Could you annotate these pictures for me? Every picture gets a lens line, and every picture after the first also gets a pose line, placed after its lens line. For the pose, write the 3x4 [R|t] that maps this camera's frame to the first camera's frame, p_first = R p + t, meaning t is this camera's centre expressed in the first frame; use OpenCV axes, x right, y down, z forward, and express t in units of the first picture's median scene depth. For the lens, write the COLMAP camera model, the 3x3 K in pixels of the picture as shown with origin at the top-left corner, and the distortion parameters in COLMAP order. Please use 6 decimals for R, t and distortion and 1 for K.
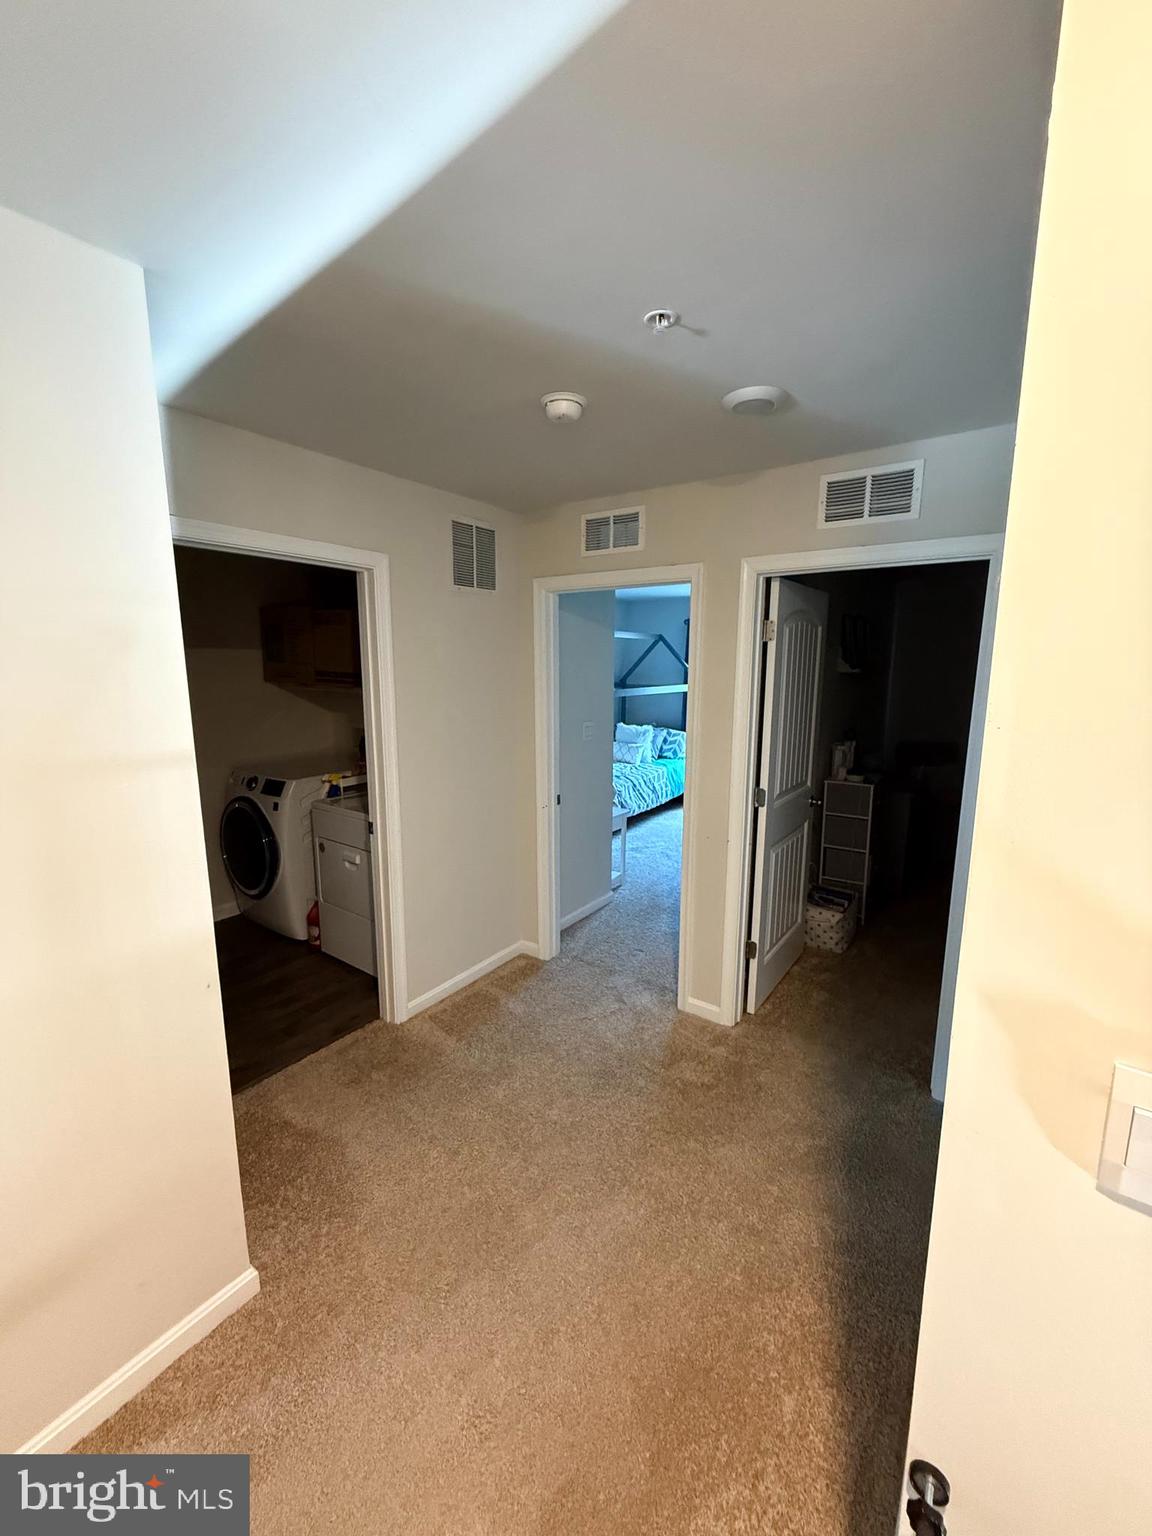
lens RADIAL K [[614.1, 0, 580.4], [0, 614.1, 759.1], [0, 0, 1]] dist [-0.002893, 0.000286]
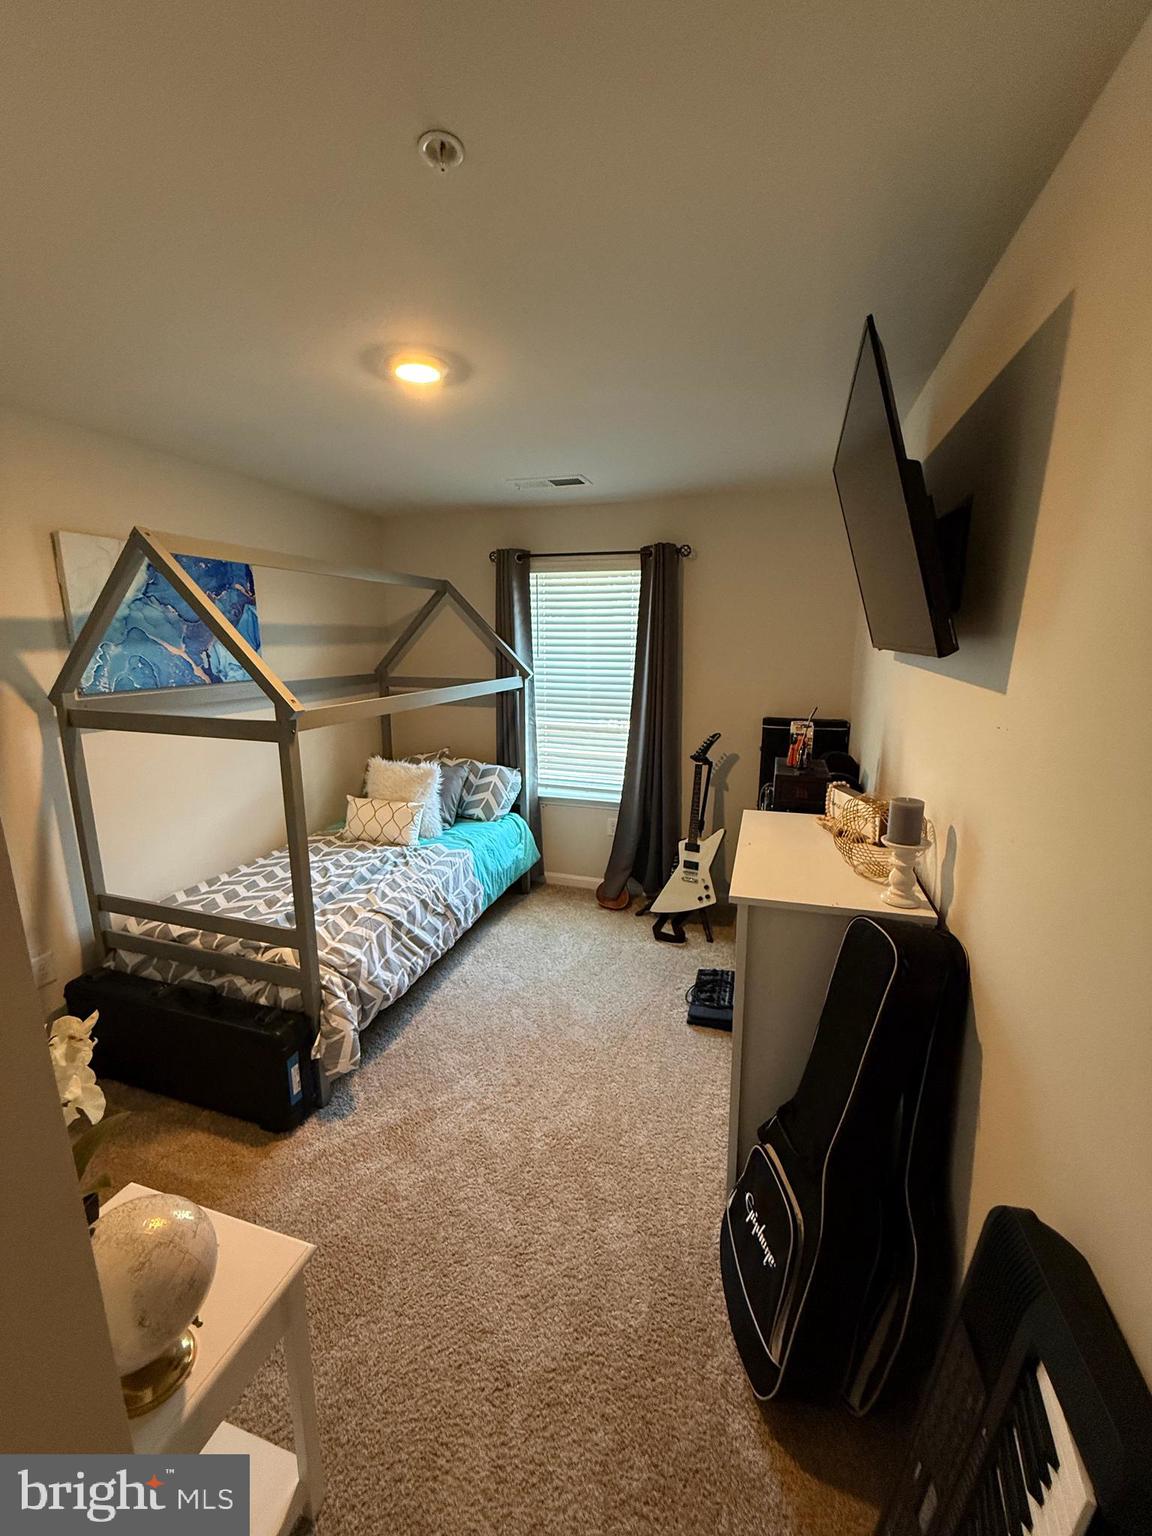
lens RADIAL K [[614.1, 0, 575.8], [0, 614.1, 764.6], [0, 0, 1]] dist [-0.002893, 0.000286]
pose [[0.954406, -0.070679, 0.290024, 0.078361], [0.063100, 0.997379, 0.035415, -0.063874], [-0.291767, -0.015500, 0.956364, 0.485422]]
